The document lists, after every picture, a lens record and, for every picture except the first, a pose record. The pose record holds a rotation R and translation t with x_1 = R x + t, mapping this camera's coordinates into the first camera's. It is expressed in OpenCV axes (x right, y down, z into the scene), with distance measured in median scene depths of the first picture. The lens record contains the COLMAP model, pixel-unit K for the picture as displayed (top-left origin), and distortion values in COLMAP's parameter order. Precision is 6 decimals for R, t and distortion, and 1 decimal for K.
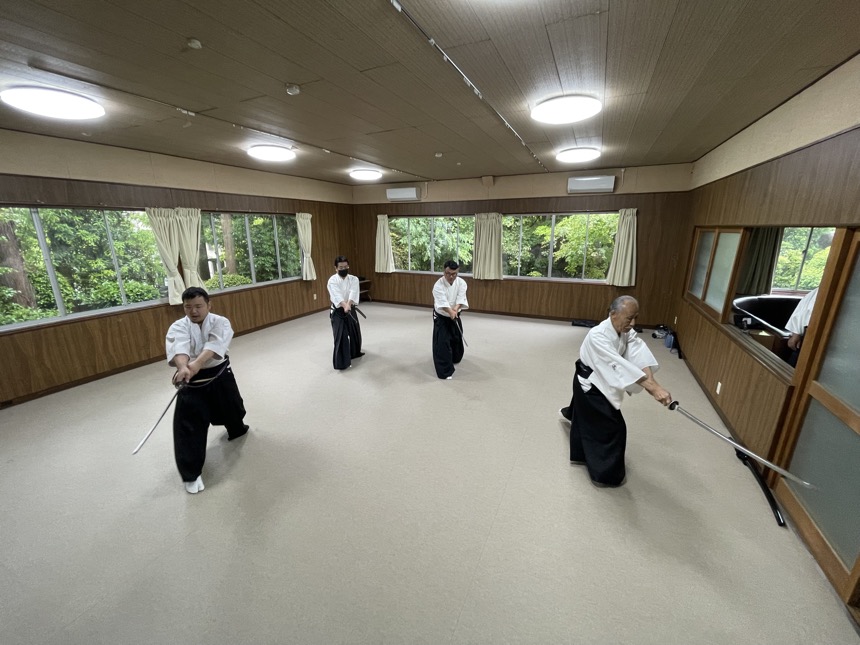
lens RADIAL K [[347.9, 0, 428.2], [0, 347.9, 319.8], [0, 0, 1]] dist [-0.000635, 0.000422]
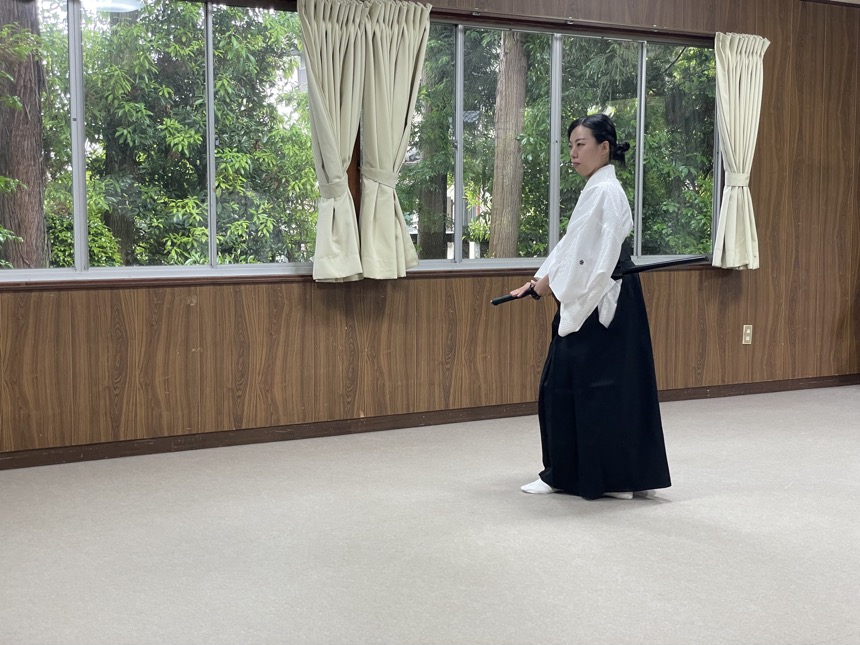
lens RADIAL K [[1293.5, 0, 451.2], [0, 1293.5, 321.1], [0, 0, 1]] dist [0.188671, -0.576580]
pose [[0.842064, 0.052506, -0.536816, 0.030664], [-0.145115, 0.980608, -0.131718, 0.096793], [0.519490, 0.188815, 0.833354, 0.020803]]
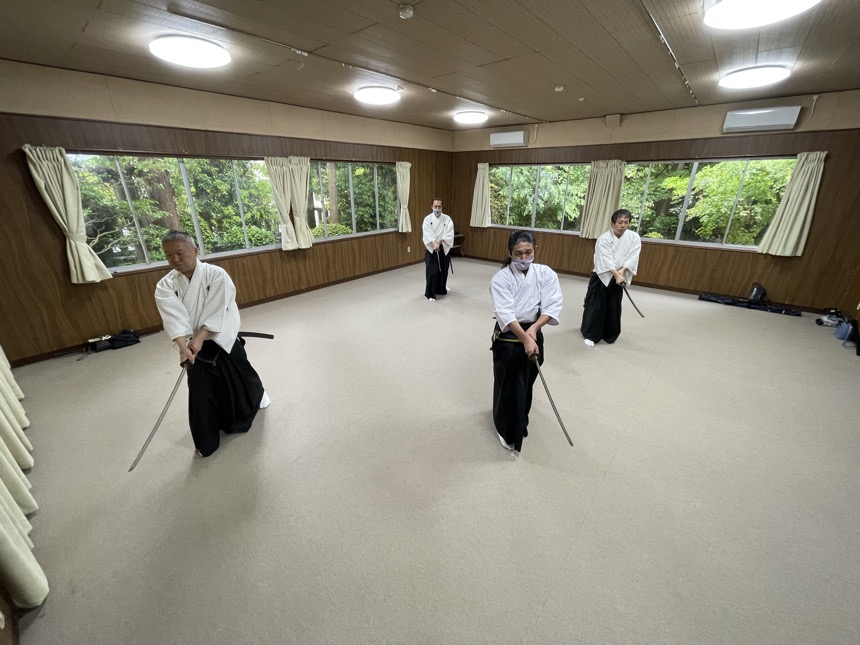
lens RADIAL K [[347.6, 0, 427.7], [0, 347.6, 320.0], [0, 0, 1]] dist [-0.003375, 0.000407]
pose [[0.966937, 0.098365, -0.235283, -0.017038], [-0.067989, 0.988658, 0.133917, -0.002342], [0.245787, -0.113493, 0.962657, 0.024475]]
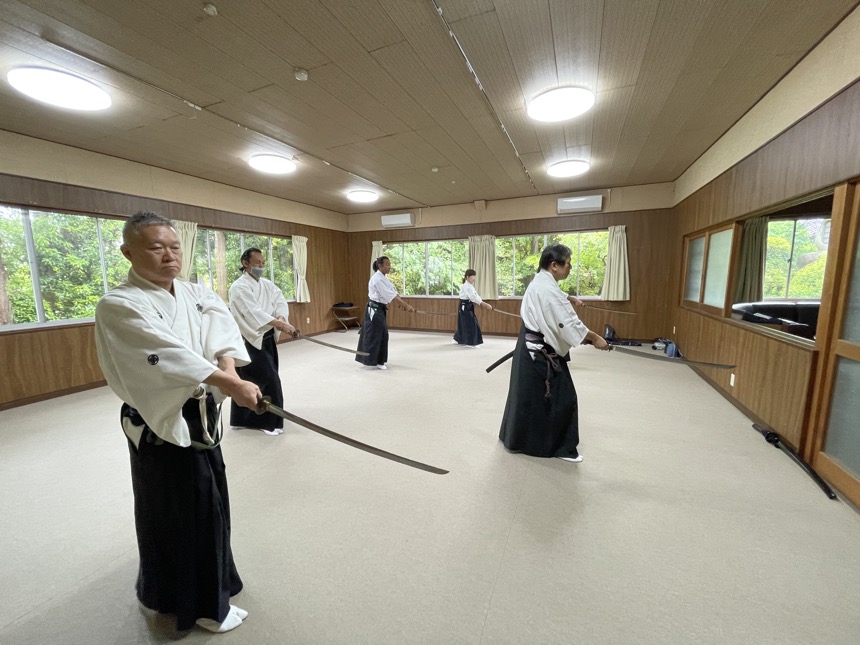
lens RADIAL K [[347.9, 0, 428.2], [0, 347.9, 319.8], [0, 0, 1]] dist [-0.000635, 0.000422]
pose [[0.999453, -0.013766, 0.030069, -0.018012], [0.017606, 0.991168, -0.131439, 0.069175], [-0.027994, 0.131896, 0.990868, 0.020941]]
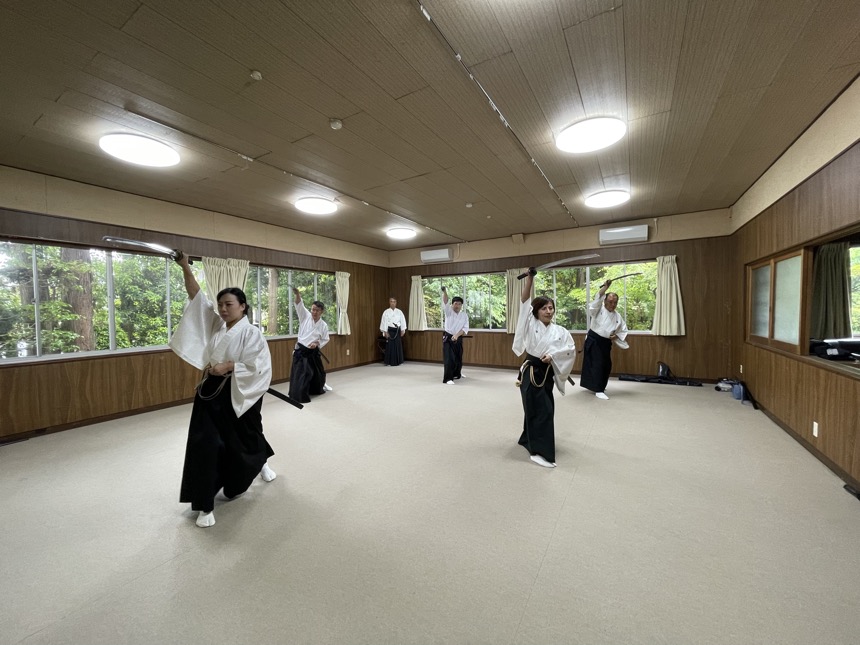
lens RADIAL K [[347.3, 0, 427.8], [0, 347.3, 319.7], [0, 0, 1]] dist [-0.000874, 0.000462]
pose [[0.995163, -0.007694, -0.097936, 0.003858], [-0.014923, 0.973520, -0.228113, 0.070344], [0.097097, 0.228471, 0.968697, 0.028791]]
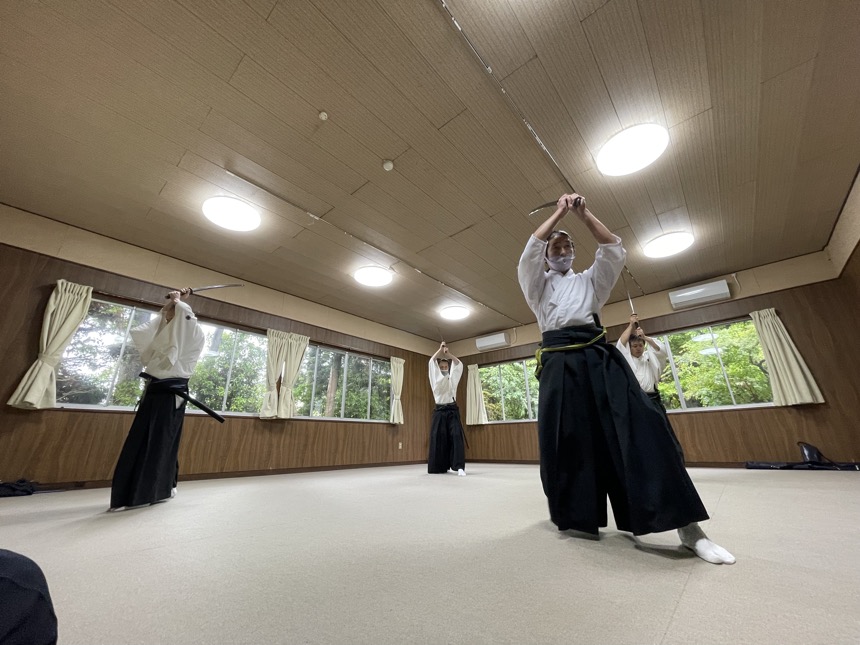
lens RADIAL K [[347.3, 0, 427.8], [0, 347.3, 319.7], [0, 0, 1]] dist [-0.000874, 0.000462]
pose [[0.963782, -0.101435, -0.246649, 0.003595], [-0.057164, 0.824776, -0.562563, 0.177617], [0.260494, 0.556287, 0.789105, 0.117409]]
